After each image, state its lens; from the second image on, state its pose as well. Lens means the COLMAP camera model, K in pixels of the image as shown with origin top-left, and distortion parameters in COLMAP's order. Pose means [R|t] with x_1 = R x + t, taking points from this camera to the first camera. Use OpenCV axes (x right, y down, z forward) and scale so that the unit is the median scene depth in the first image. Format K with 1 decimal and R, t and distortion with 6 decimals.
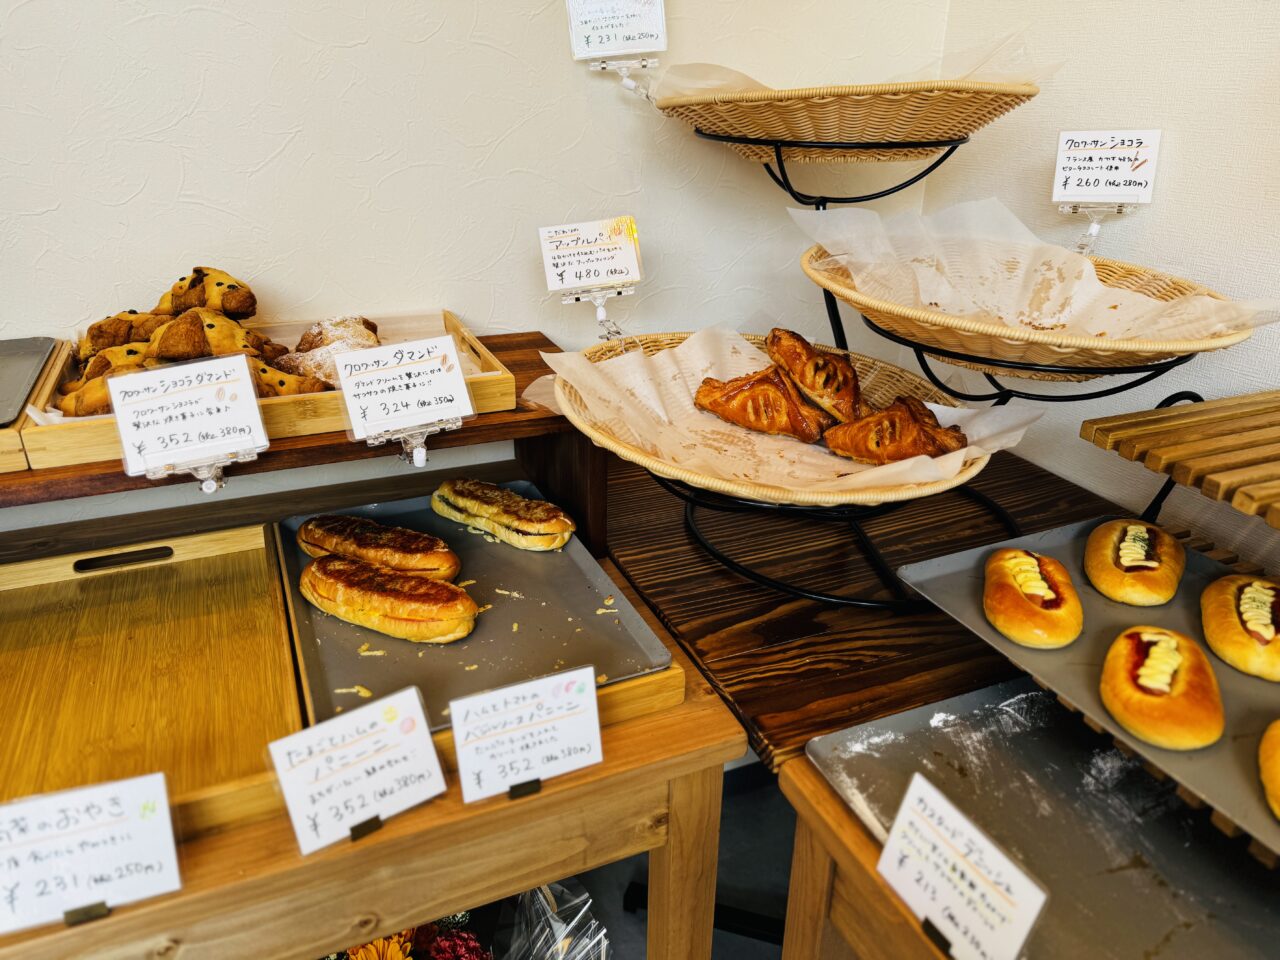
lens RADIAL K [[872.5, 0, 658.0], [0, 872.5, 480.1], [0, 0, 1]] dist [0.055710, -0.092485]
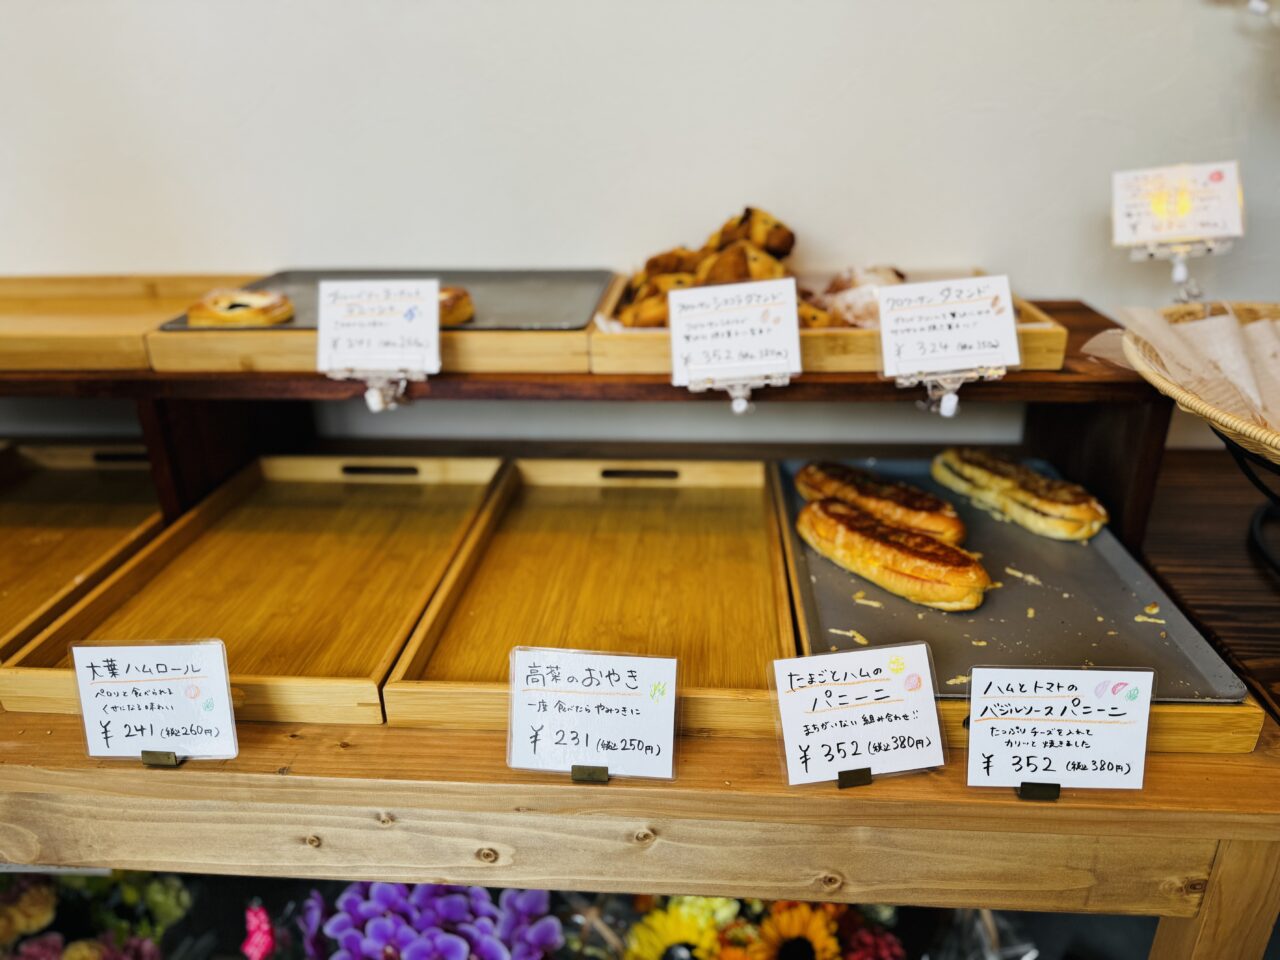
lens RADIAL K [[872.5, 0, 658.0], [0, 872.5, 480.1], [0, 0, 1]] dist [0.055710, -0.092485]
pose [[0.883091, 0.153597, -0.443350, -0.126511], [-0.163703, 0.986385, 0.015656, 0.088175], [0.439718, 0.058752, 0.896212, 0.056076]]
